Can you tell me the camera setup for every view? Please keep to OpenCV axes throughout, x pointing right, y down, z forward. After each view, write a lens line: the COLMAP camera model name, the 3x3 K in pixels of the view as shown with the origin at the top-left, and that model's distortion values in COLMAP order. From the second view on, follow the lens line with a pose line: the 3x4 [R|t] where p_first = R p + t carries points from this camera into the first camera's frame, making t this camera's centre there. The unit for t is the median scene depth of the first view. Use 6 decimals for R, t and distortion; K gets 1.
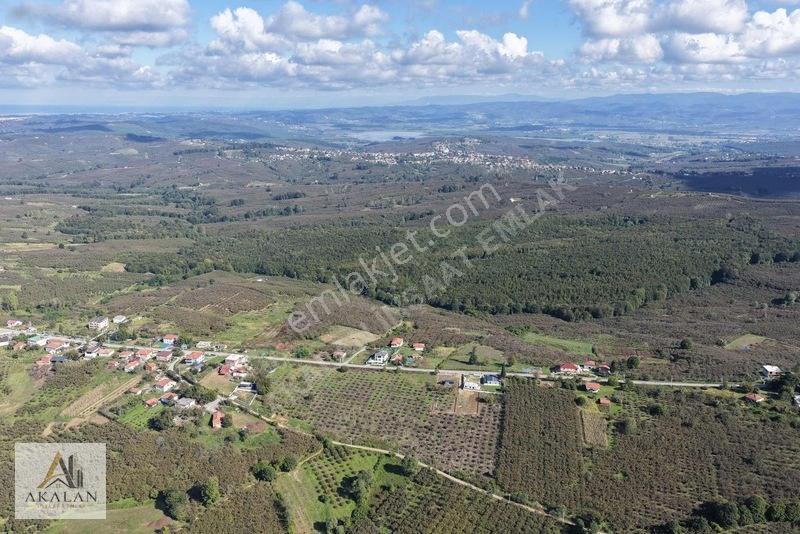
lens RADIAL K [[663.4, 0, 400.3], [0, 663.4, 267.7], [0, 0, 1]] dist [-0.010543, 0.034981]
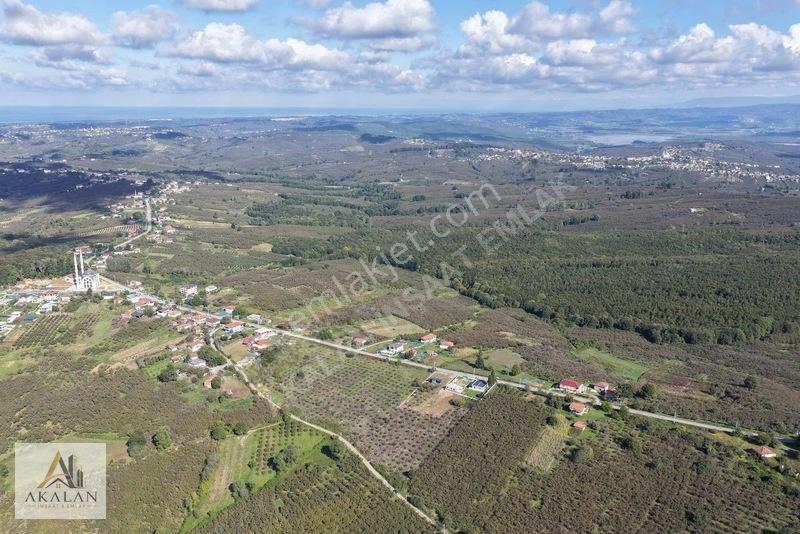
lens RADIAL K [[663.4, 0, 401.8], [0, 663.4, 266.2], [0, 0, 1]] dist [-0.010543, 0.034981]
pose [[0.931097, 0.085723, -0.354555, 0.366100], [-0.087749, 0.996088, 0.010391, -0.001723], [0.354059, 0.021437, 0.934978, 0.063482]]
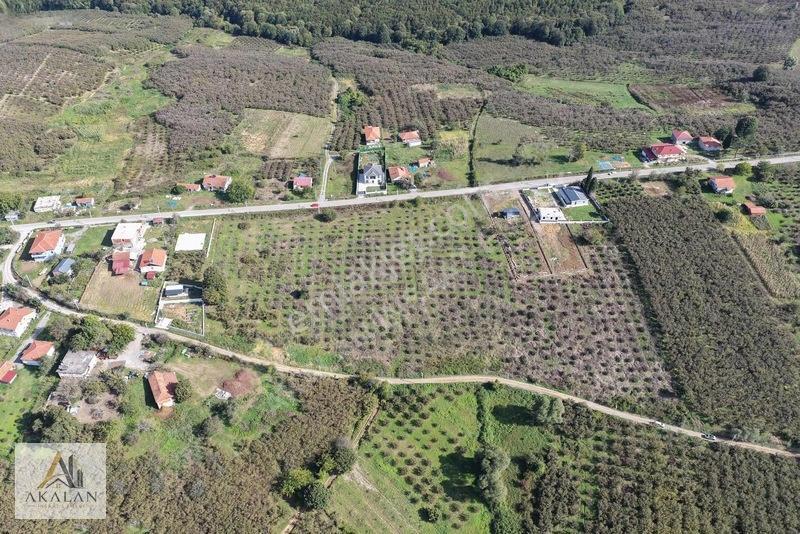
lens RADIAL K [[663.4, 0, 401.3], [0, 663.4, 266.7], [0, 0, 1]] dist [-0.010543, 0.034981]
pose [[0.952812, -0.206816, 0.222209, -0.174685], [0.085191, 0.884766, 0.458182, -0.074759], [-0.291363, -0.417631, 0.860635, 0.488549]]
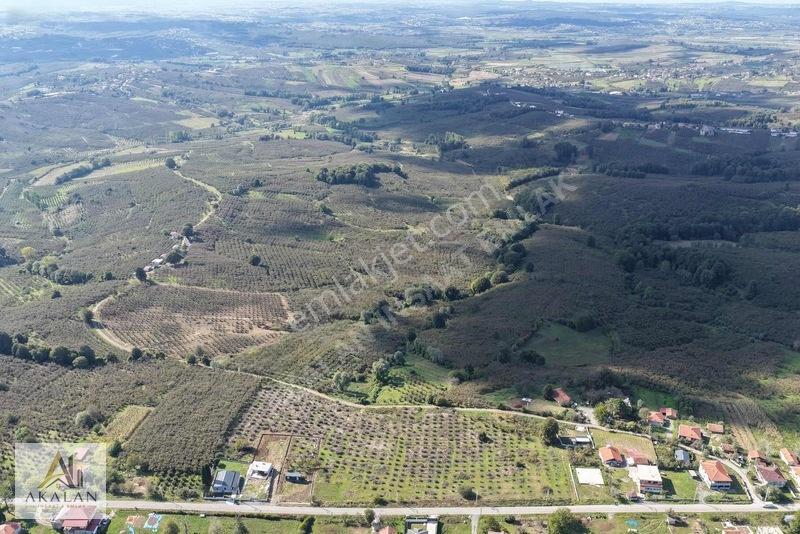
lens RADIAL K [[663.4, 0, 399.7], [0, 663.4, 273.2], [0, 0, 1]] dist [-0.010543, 0.034981]
pose [[-0.987560, 0.052661, -0.148165, 0.057235], [-0.047210, 0.799491, 0.598820, -0.388892], [0.149991, 0.598365, -0.787059, 1.437153]]
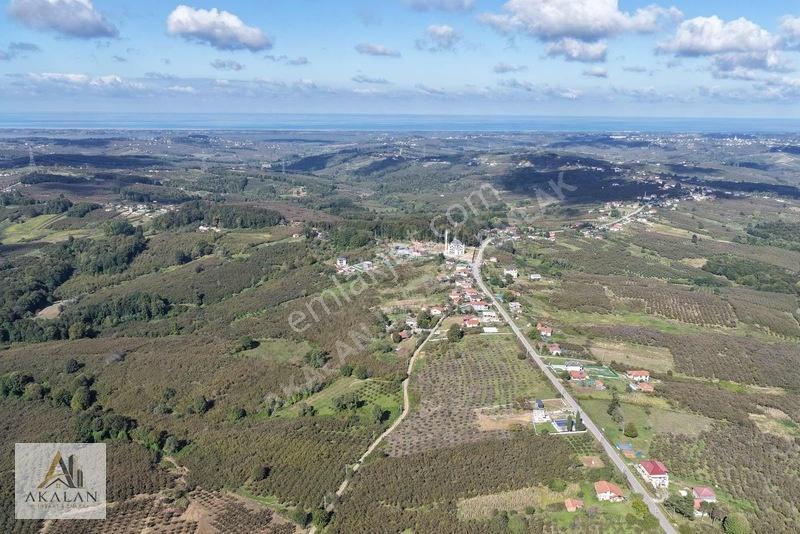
lens RADIAL K [[663.4, 0, 397.7], [0, 663.4, 283.7], [0, 0, 1]] dist [-0.010543, 0.034981]
pose [[0.238203, 0.242676, -0.940408, 0.802156], [-0.243348, 0.952306, 0.184106, -0.086250], [0.940235, 0.184991, 0.285897, 0.571413]]
